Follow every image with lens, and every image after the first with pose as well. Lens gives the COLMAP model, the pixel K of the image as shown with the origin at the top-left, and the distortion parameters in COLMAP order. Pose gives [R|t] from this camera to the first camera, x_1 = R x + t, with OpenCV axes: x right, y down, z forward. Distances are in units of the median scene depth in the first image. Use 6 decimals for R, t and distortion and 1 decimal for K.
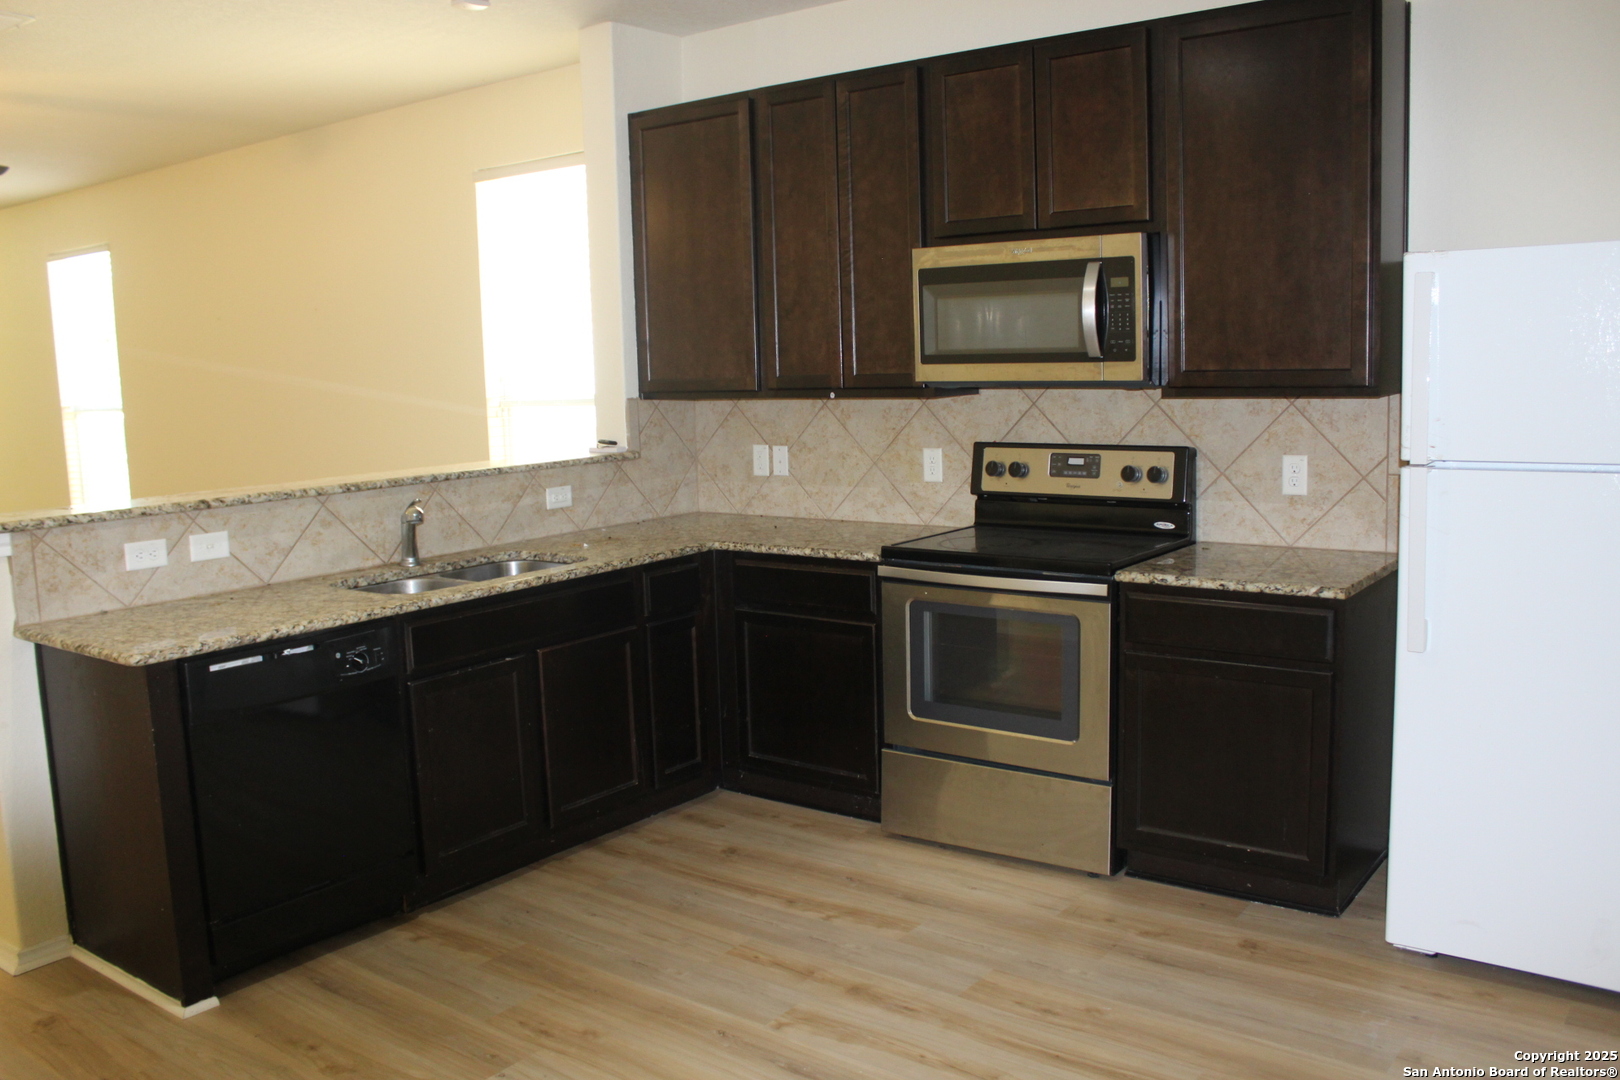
lens RADIAL K [[1398.1, 0, 747.0], [0, 1398.1, 545.1], [0, 0, 1]] dist [-0.148753, 0.127576]
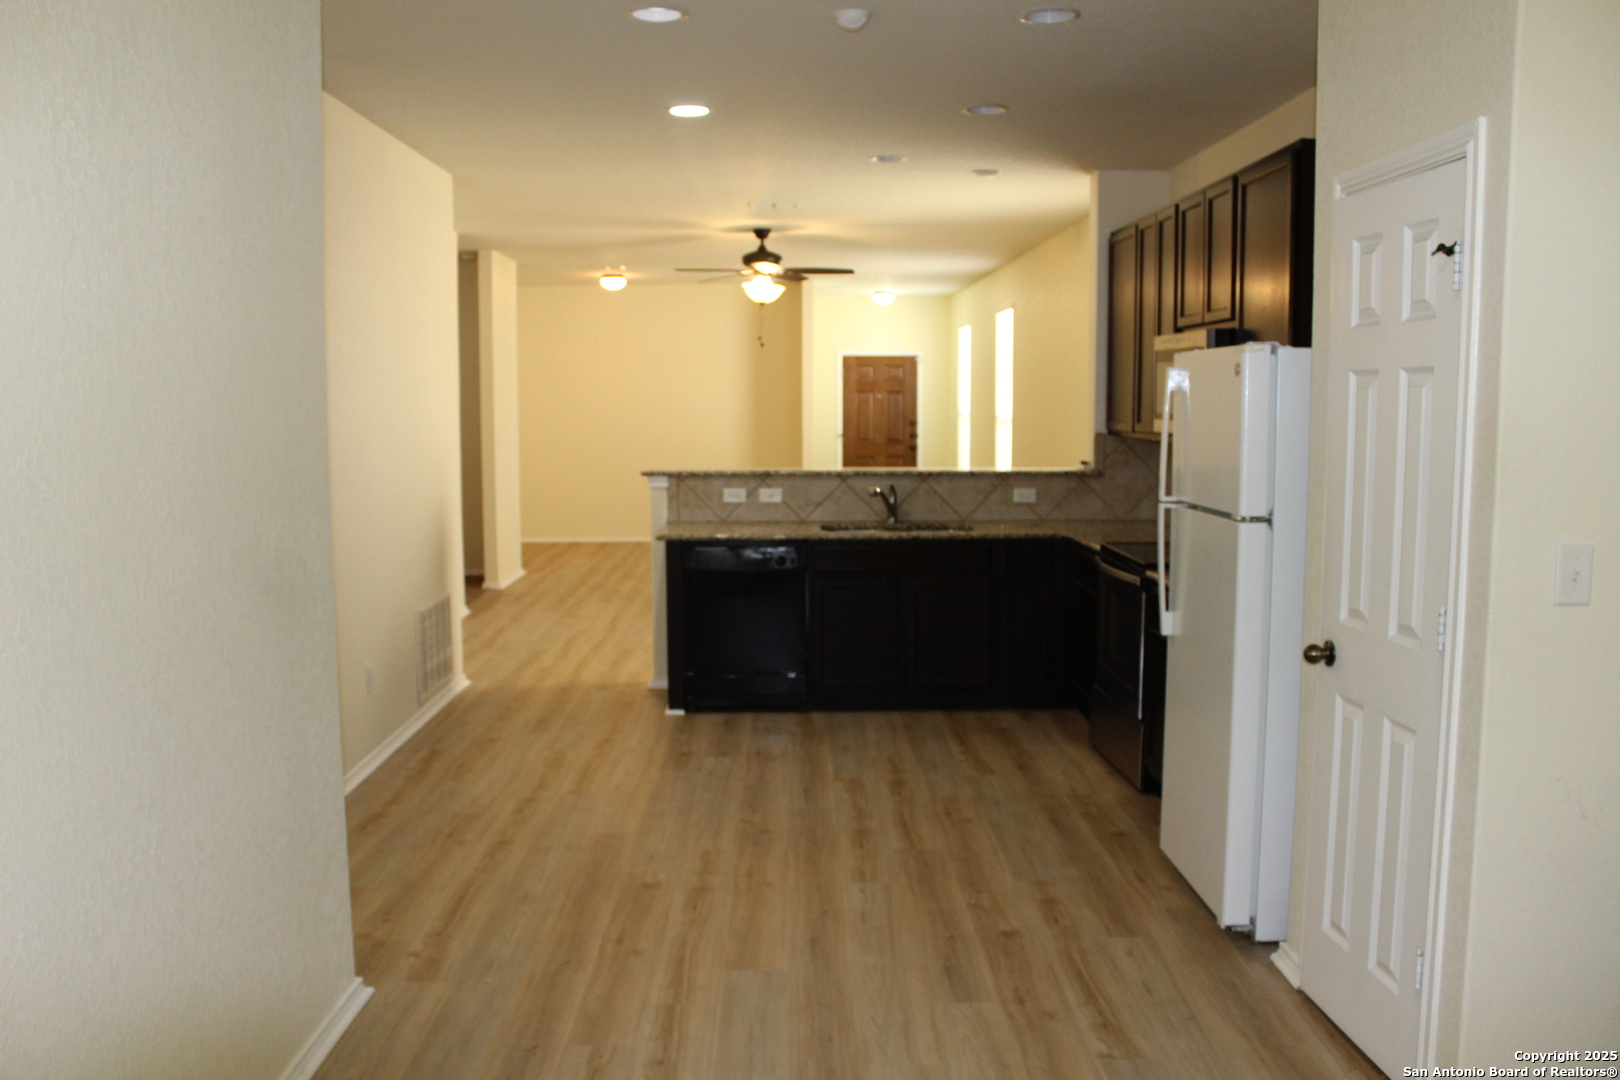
lens RADIAL K [[1398.1, 0, 747.0], [0, 1398.1, 545.1], [0, 0, 1]] dist [-0.148753, 0.127576]
pose [[0.588917, 0.114037, -0.800108, 1.174336], [-0.125247, 0.990913, 0.049045, -0.023071], [0.798430, 0.071328, 0.597848, -0.171459]]
